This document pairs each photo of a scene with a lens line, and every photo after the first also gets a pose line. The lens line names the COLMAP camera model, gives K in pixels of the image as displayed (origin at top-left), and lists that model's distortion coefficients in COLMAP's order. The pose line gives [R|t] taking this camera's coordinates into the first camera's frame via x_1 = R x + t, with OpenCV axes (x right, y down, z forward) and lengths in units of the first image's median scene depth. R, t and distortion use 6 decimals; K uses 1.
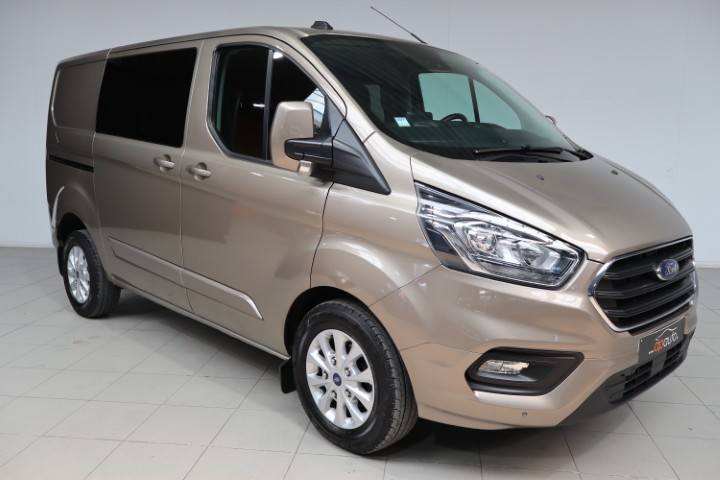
lens RADIAL K [[662.1, 0, 347.4], [0, 662.1, 242.6], [0, 0, 1]] dist [0.026648, 0.000000]
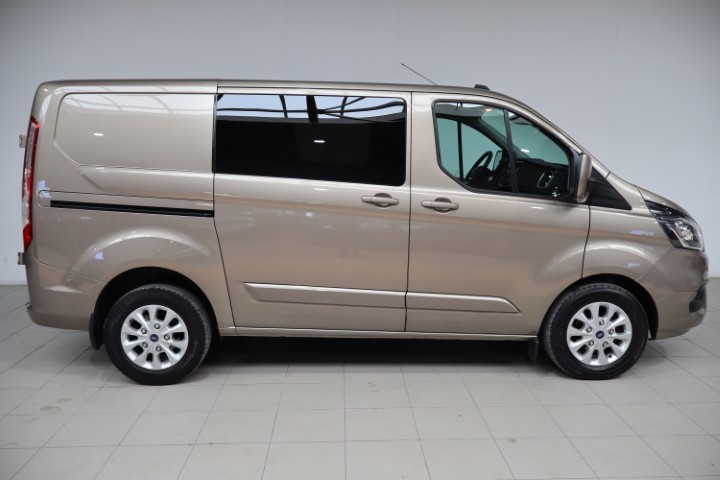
lens RADIAL K [[576.1, 0, 350.4], [0, 576.1, 218.6], [0, 0, 1]] dist [0.009727, 0.011152]
pose [[0.650350, -0.113467, 0.751112, -1.239209], [0.120323, 0.991686, 0.045628, -0.169219], [-0.750045, 0.060701, 0.658596, 0.499961]]
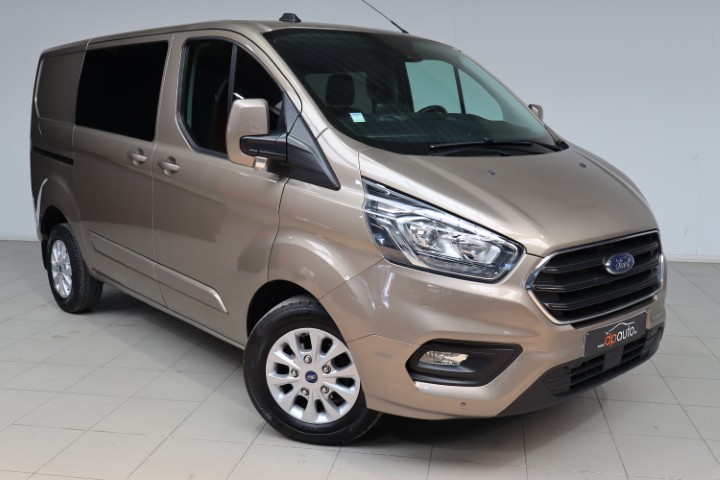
lens RADIAL K [[732.2, 0, 354.2], [0, 732.2, 241.7], [0, 0, 1]] dist [0.014678, 0.000000]
pose [[0.999283, -0.000719, -0.037867, 0.109895], [0.001080, 0.999954, 0.009514, -0.003289], [0.037859, -0.009548, 0.999237, -0.106006]]
